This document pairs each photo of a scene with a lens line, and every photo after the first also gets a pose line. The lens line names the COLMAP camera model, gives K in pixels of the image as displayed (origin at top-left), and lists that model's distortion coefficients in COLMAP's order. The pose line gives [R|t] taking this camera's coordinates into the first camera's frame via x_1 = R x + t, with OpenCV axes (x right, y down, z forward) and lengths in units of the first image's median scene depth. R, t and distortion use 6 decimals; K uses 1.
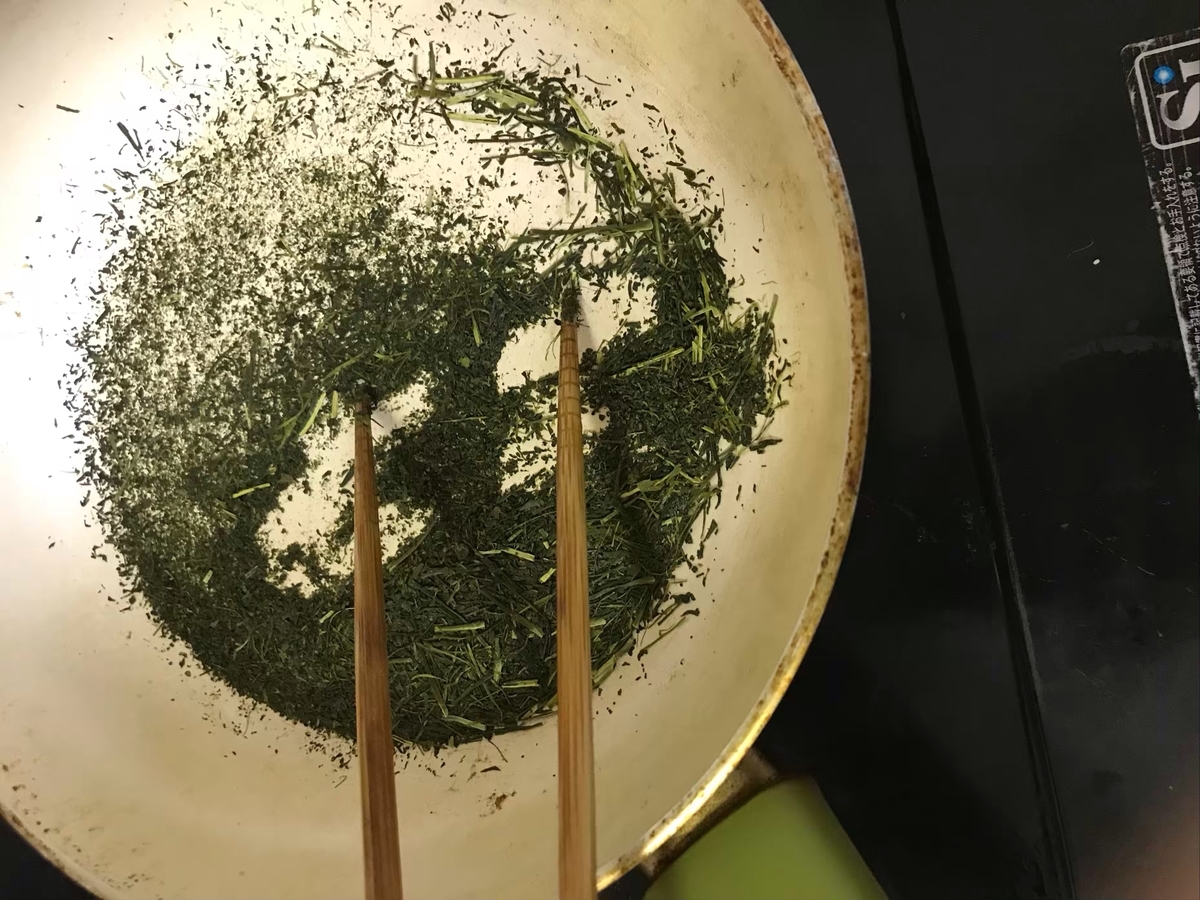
lens RADIAL K [[978.6, 0, 600.0], [0, 978.6, 450.0], [0, 0, 1]] dist [0.036366, -0.085508]
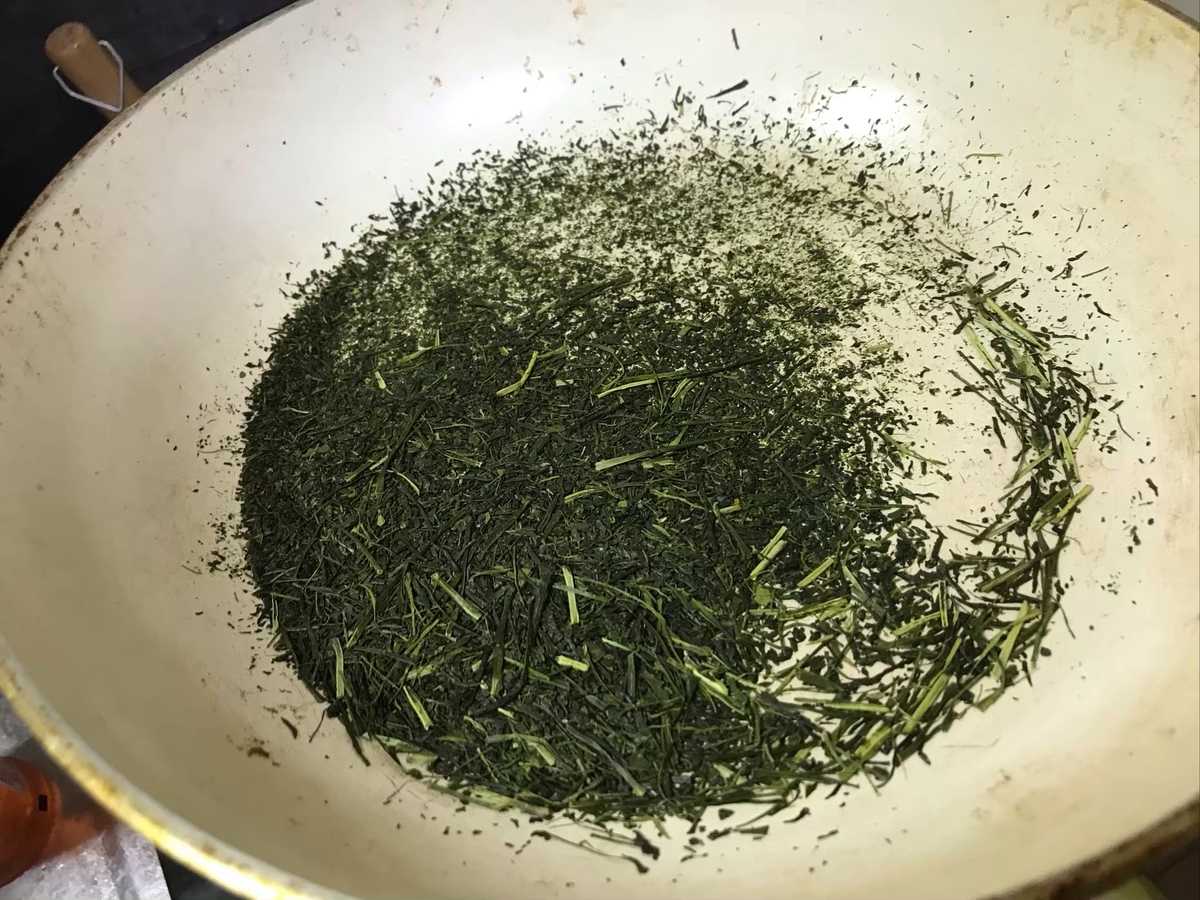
lens RADIAL K [[993.9, 0, 600.0], [0, 993.9, 450.0], [0, 0, 1]] dist [0.068221, -0.196769]
pose [[0.488397, 0.812801, -0.317526, 0.056695], [-0.871071, 0.432428, -0.232896, 0.190660], [-0.051991, 0.390333, 0.919204, 0.222542]]
